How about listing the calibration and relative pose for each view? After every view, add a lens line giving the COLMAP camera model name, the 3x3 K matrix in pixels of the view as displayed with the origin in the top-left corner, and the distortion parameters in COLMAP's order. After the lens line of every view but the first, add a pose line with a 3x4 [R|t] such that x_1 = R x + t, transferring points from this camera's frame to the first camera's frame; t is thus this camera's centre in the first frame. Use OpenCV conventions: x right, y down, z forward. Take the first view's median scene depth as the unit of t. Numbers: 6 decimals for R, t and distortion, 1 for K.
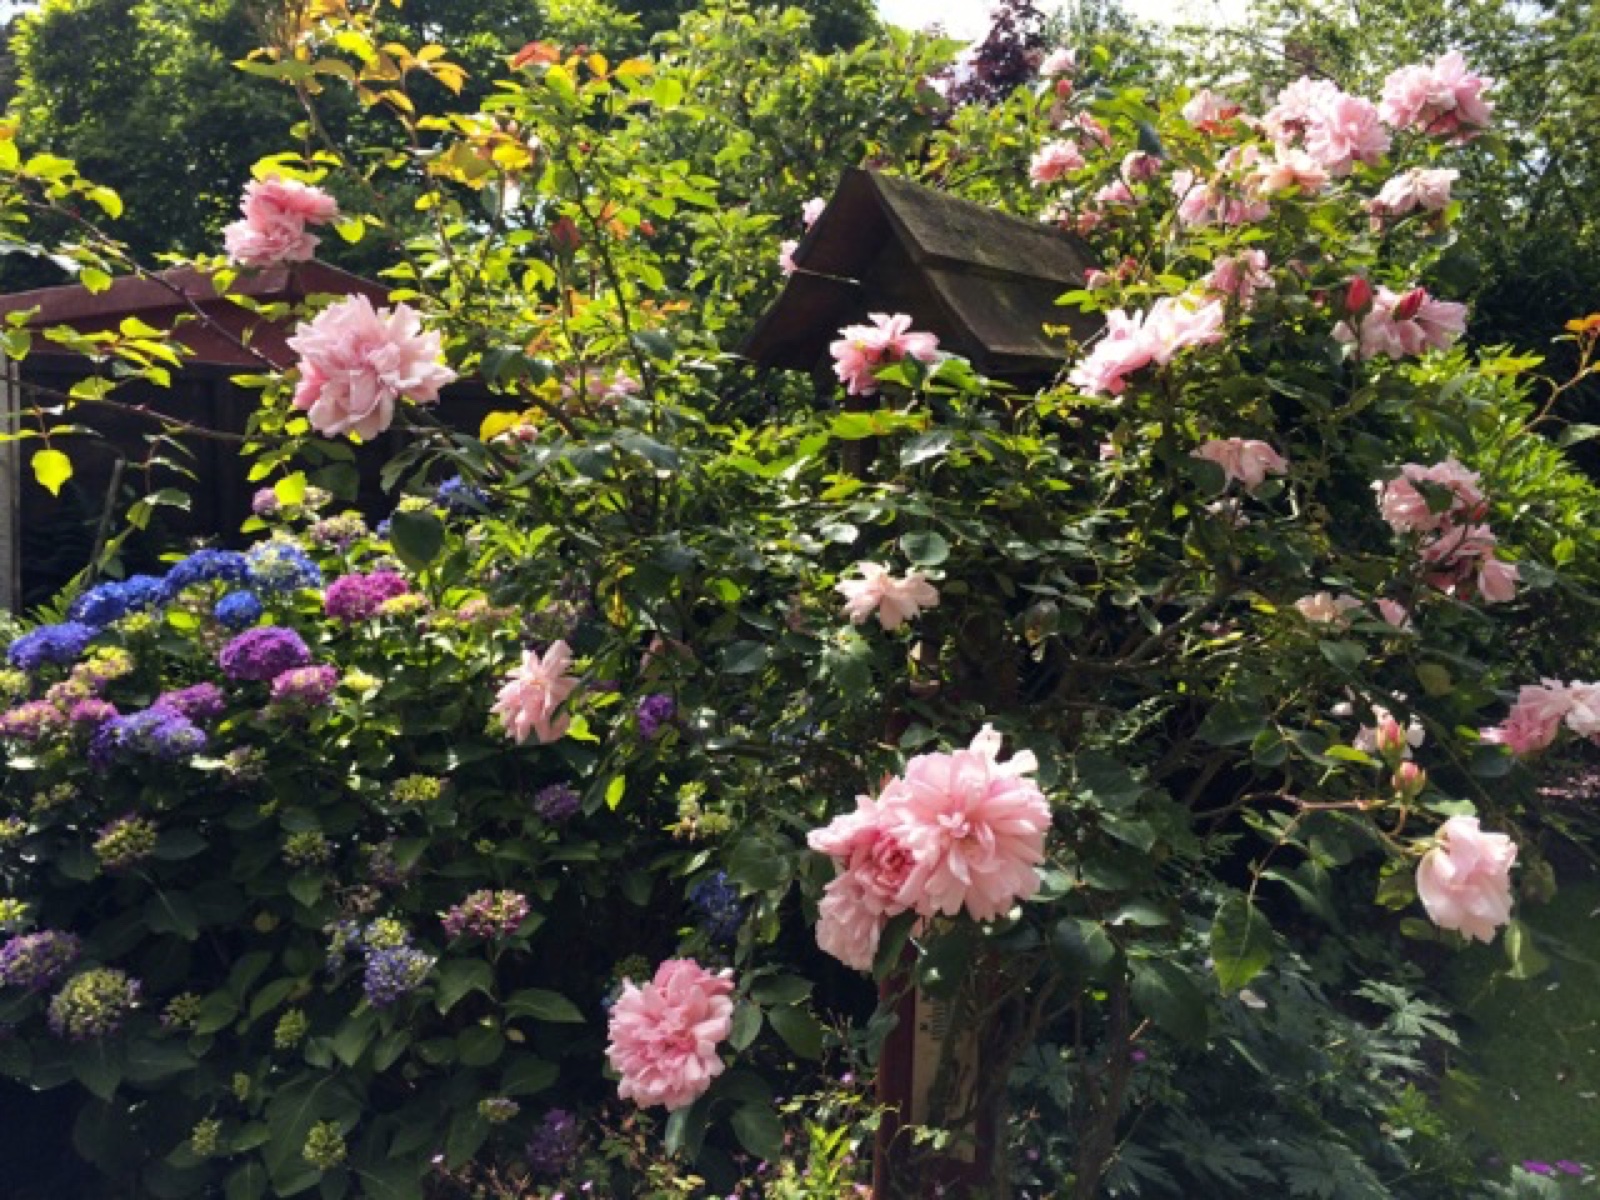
lens RADIAL K [[1148.1, 0, 800.0], [0, 1148.1, 600.0], [0, 0, 1]] dist [0.057553, -0.001678]
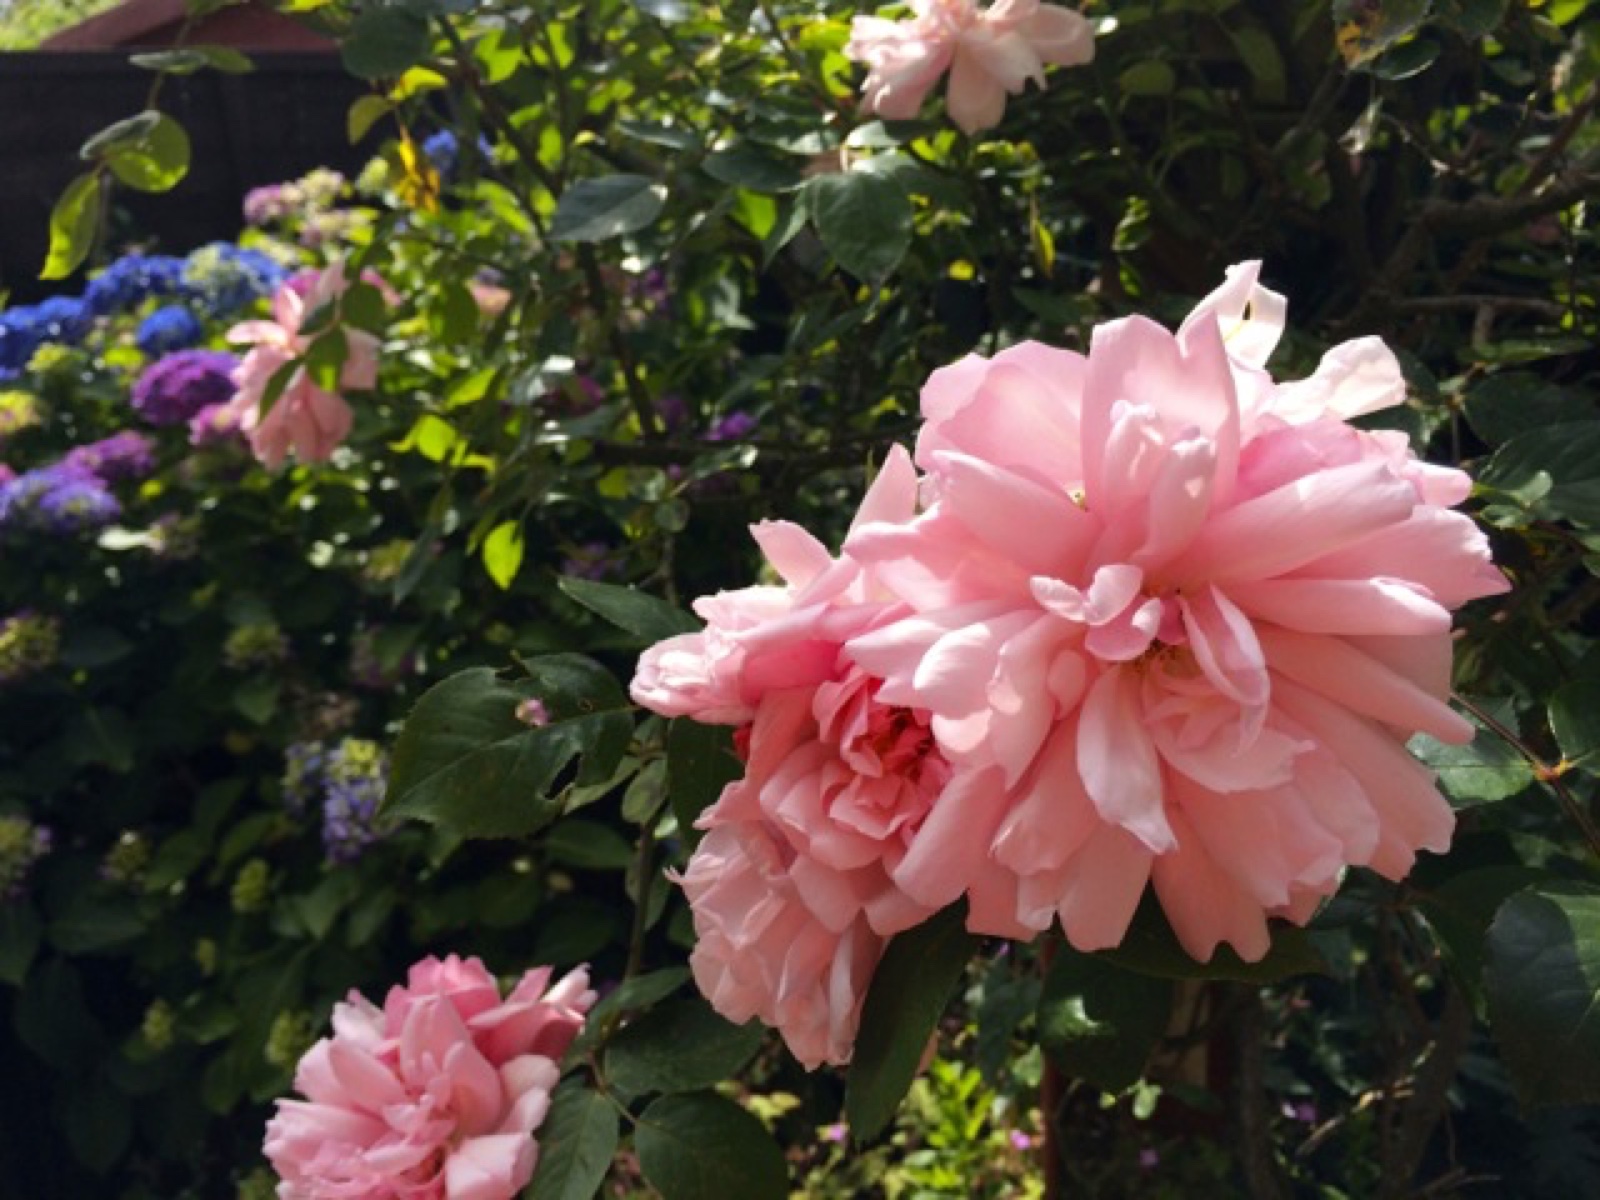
lens RADIAL K [[1394.2, 0, 800.0], [0, 1394.2, 600.0], [0, 0, 1]] dist [0.058117, -0.003244]
pose [[0.990324, -0.049237, -0.129744, 0.073303], [0.074633, 0.977189, 0.198826, 0.085476], [0.116995, -0.206585, 0.971409, 0.468128]]
